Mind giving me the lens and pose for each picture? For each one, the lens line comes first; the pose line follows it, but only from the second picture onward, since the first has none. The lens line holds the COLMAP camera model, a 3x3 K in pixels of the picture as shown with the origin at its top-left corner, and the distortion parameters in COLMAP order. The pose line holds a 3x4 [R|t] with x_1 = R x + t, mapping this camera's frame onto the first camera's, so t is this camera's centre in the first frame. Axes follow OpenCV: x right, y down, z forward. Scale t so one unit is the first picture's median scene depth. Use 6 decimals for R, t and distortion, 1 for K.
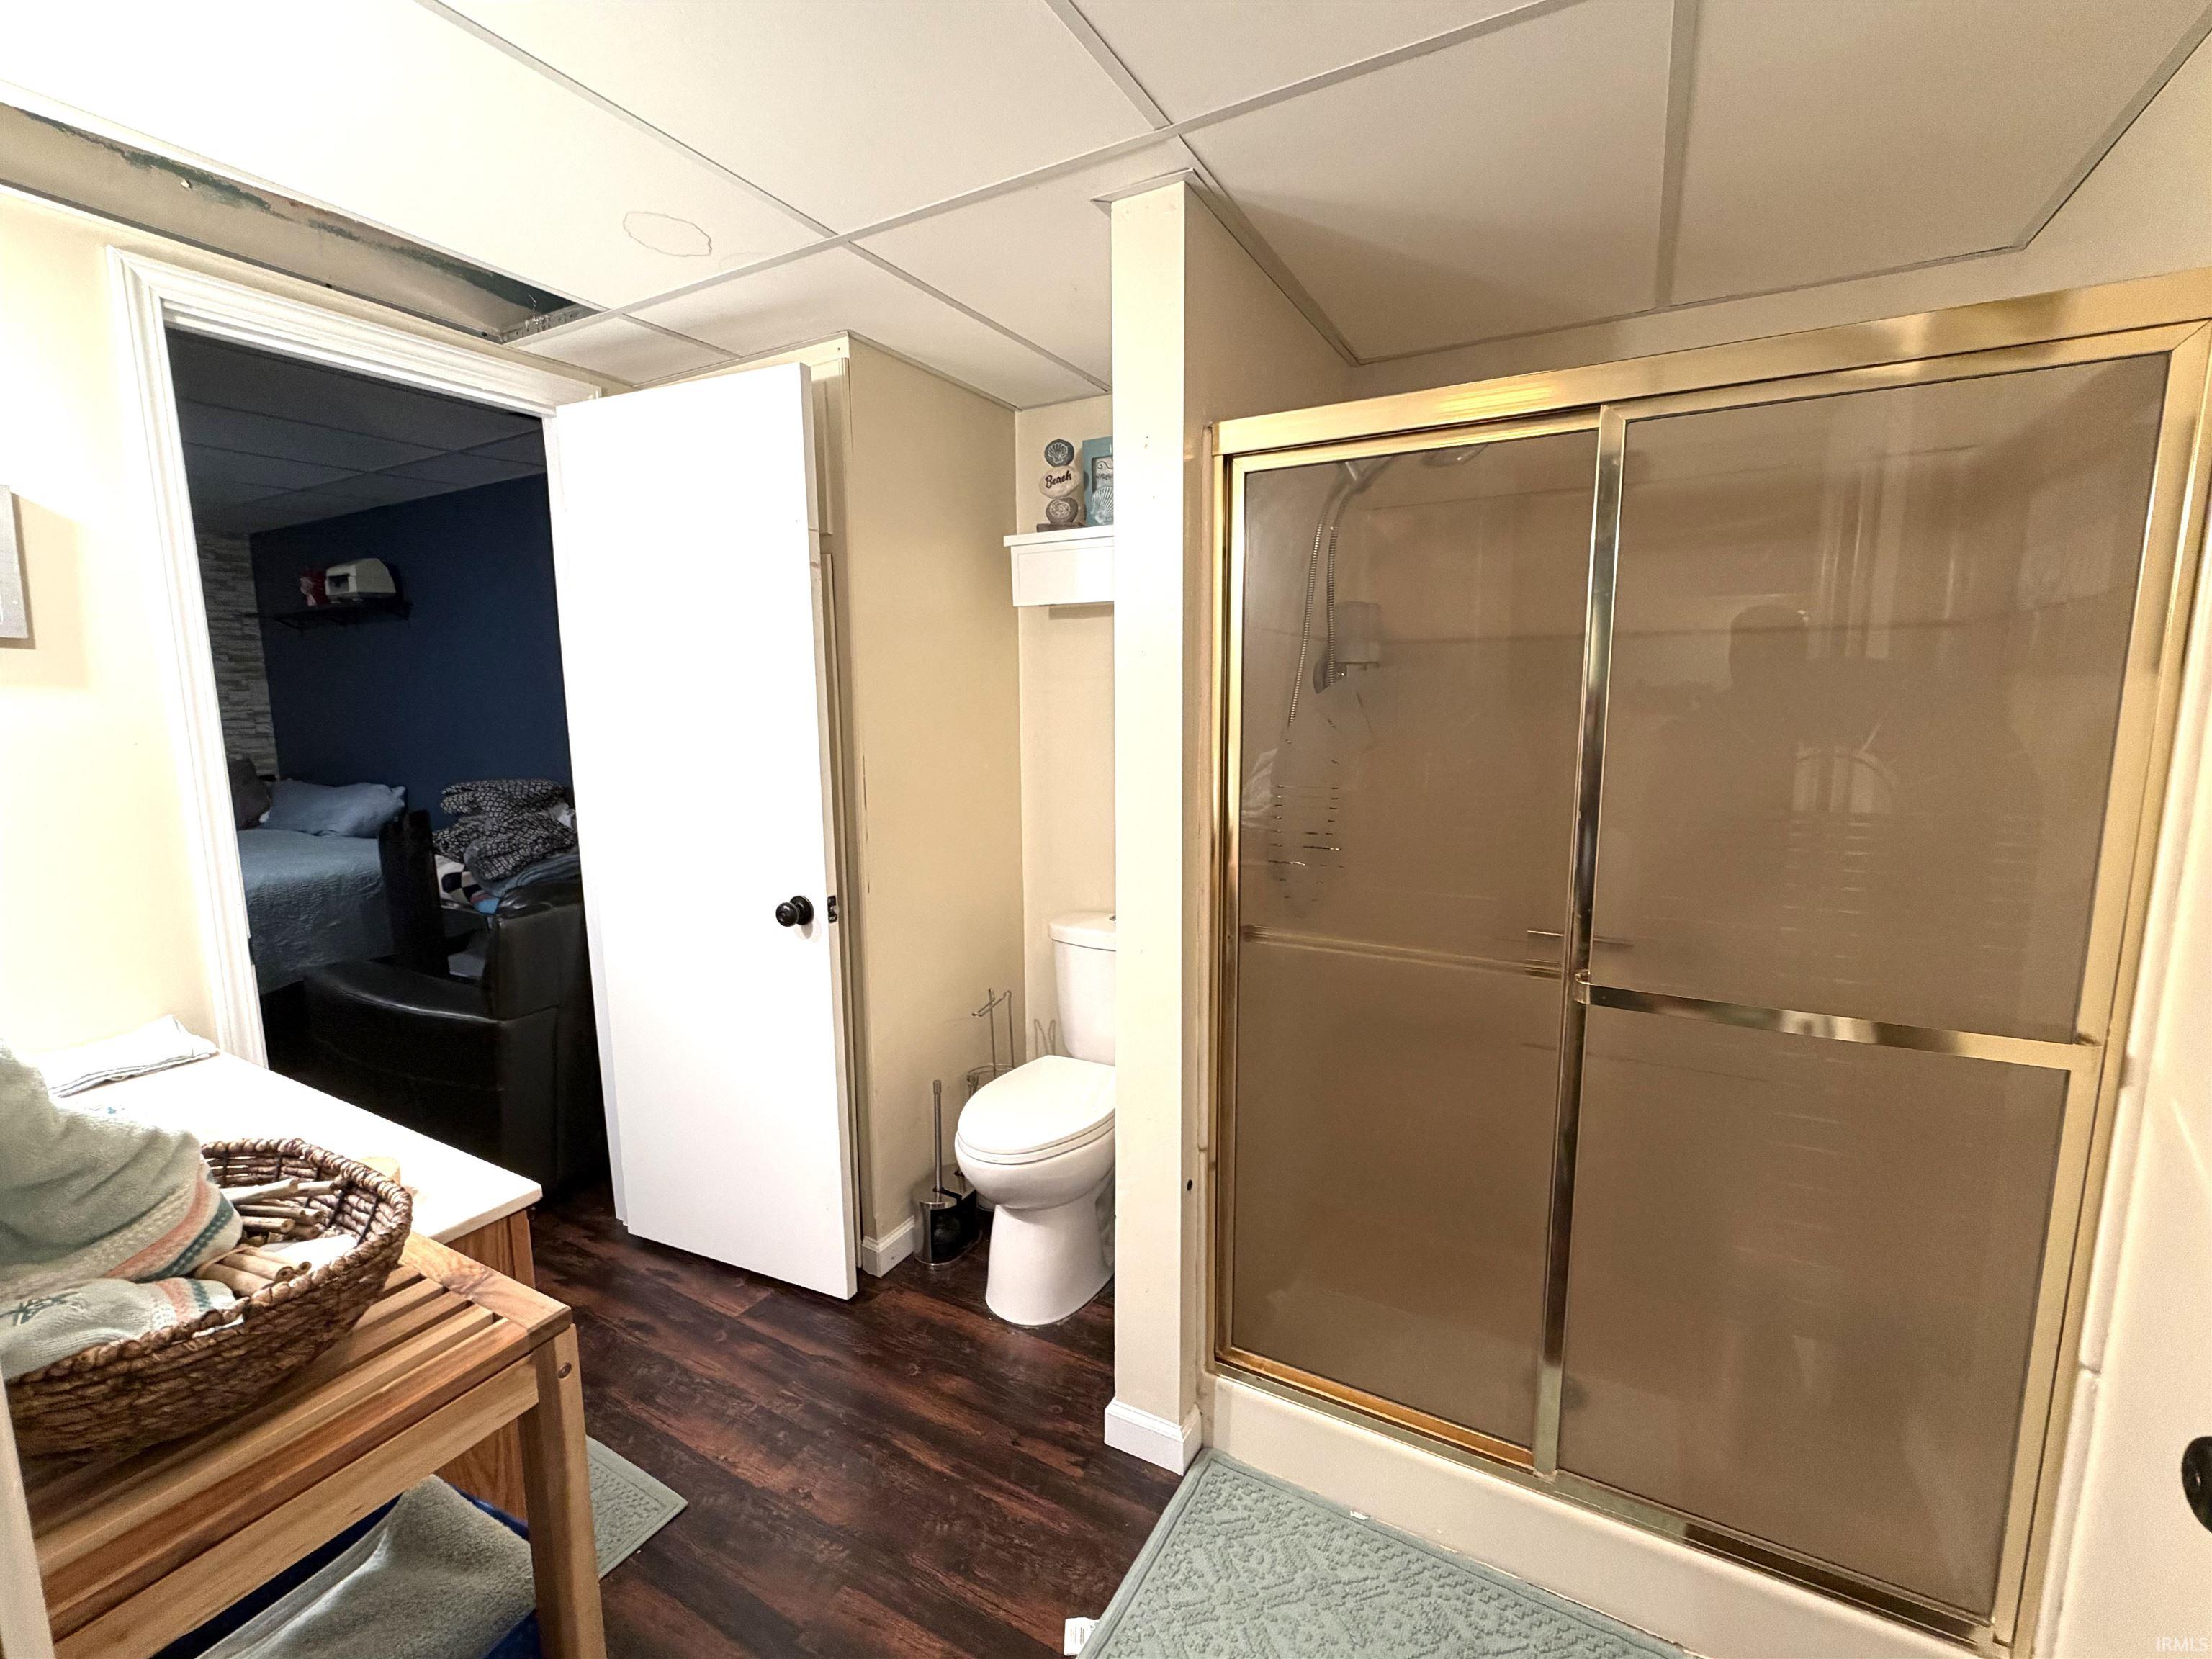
lens RADIAL K [[947.2, 0, 1104.8], [0, 947.2, 827.9], [0, 0, 1]] dist [0.000486, 0.000273]
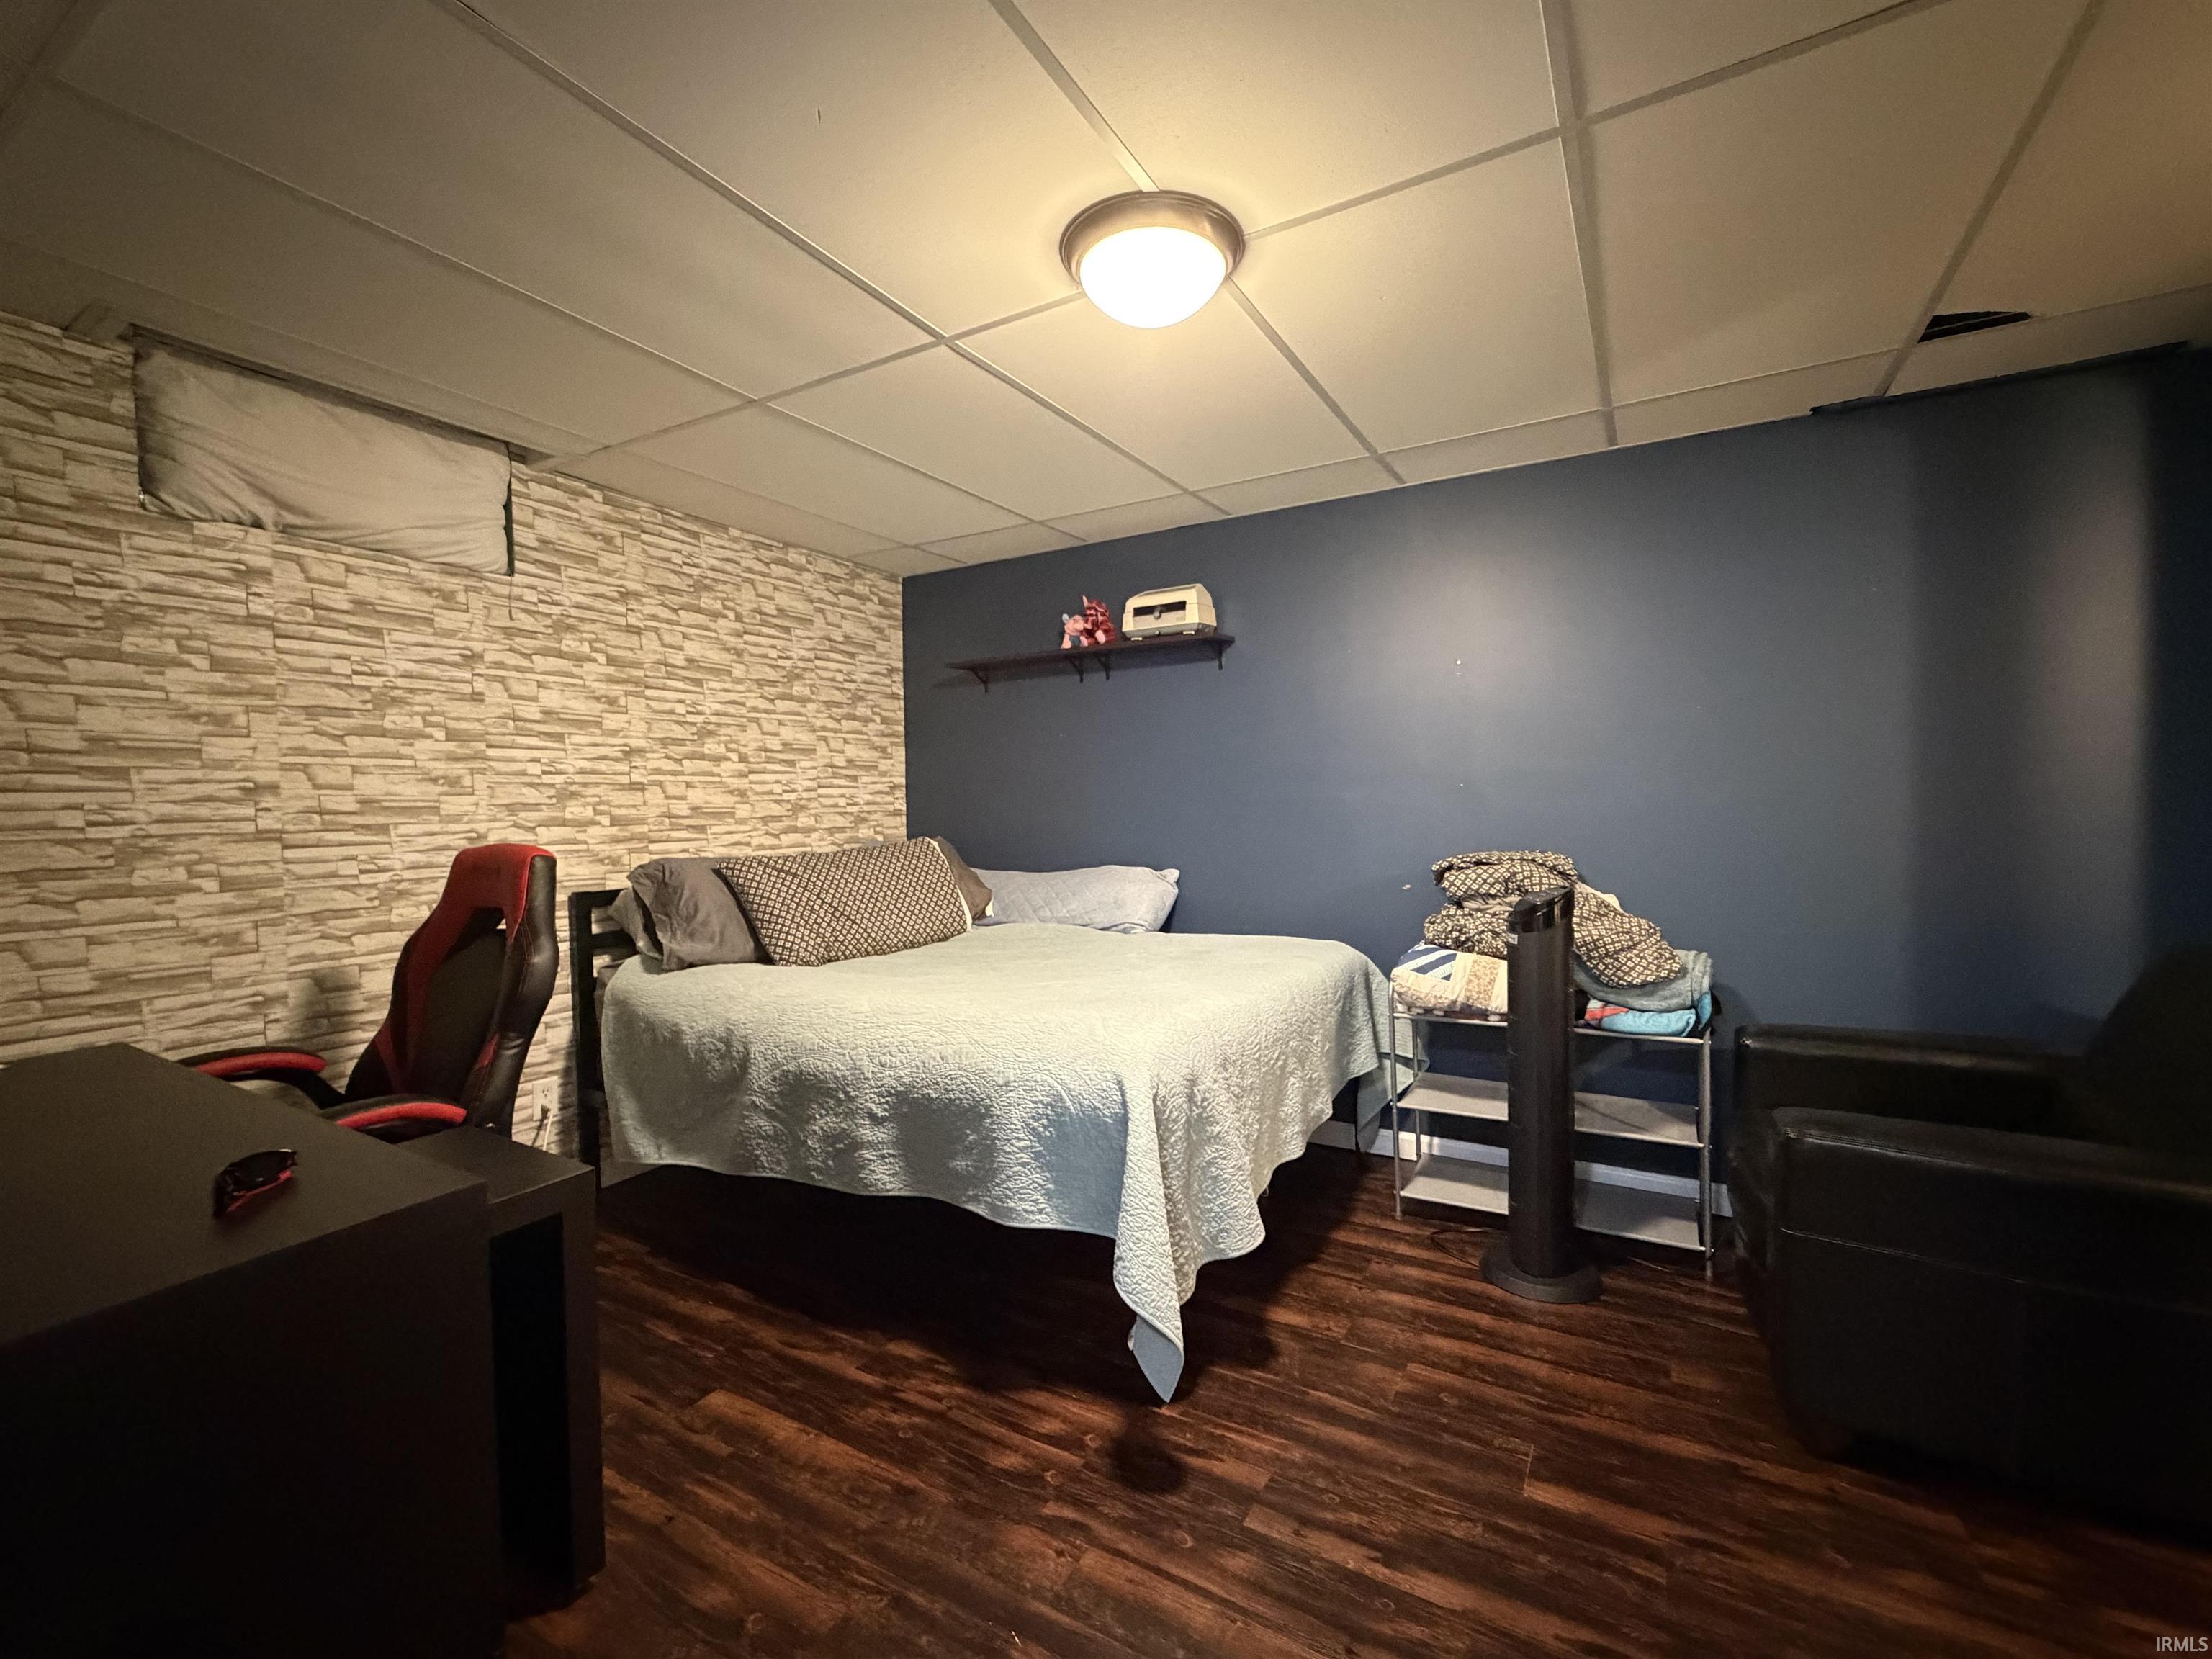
lens RADIAL K [[947.2, 0, 1104.8], [0, 947.2, 827.9], [0, 0, 1]] dist [0.000486, 0.000273]
pose [[0.999821, -0.005182, -0.018197, -0.814098], [0.002969, 0.992818, -0.119600, 0.017037], [0.018686, 0.119524, 0.992655, 0.217491]]
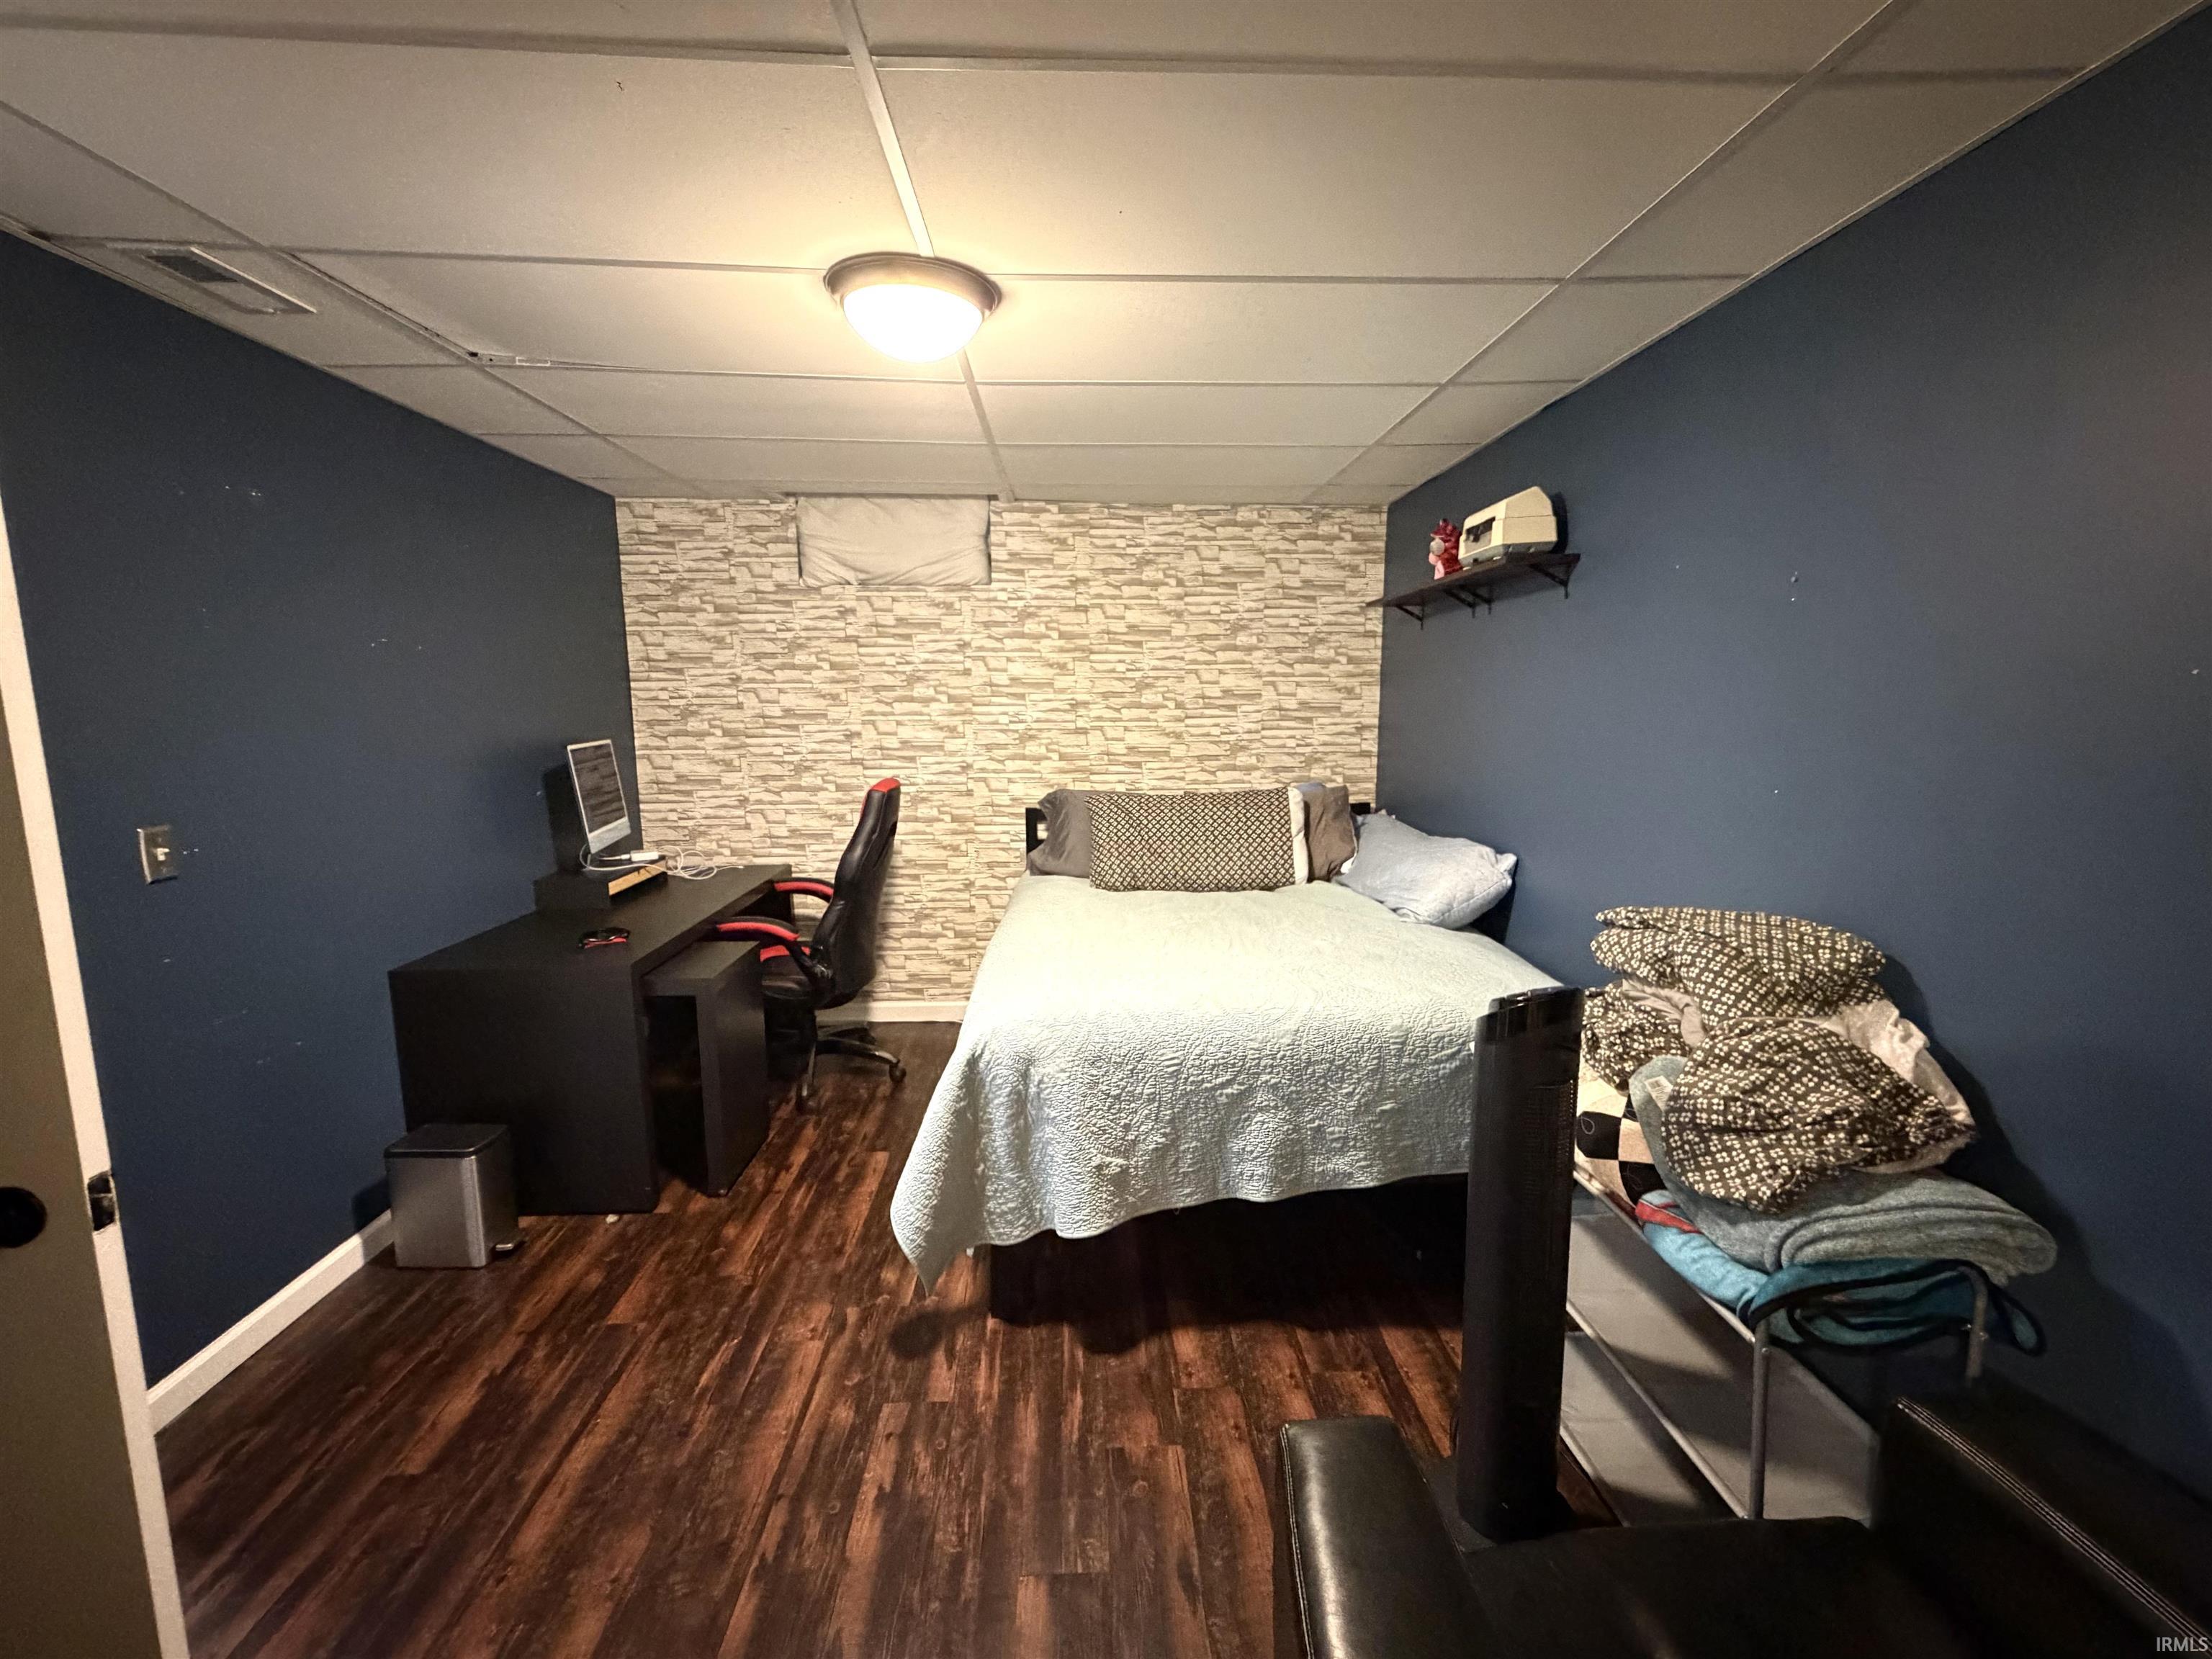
lens RADIAL K [[947.2, 0, 1104.8], [0, 947.2, 827.9], [0, 0, 1]] dist [0.000486, 0.000273]
pose [[0.522915, 0.124671, -0.843218, -0.365557], [-0.125827, 0.989698, 0.068298, -0.073196], [0.843046, 0.070385, 0.533215, 0.447101]]
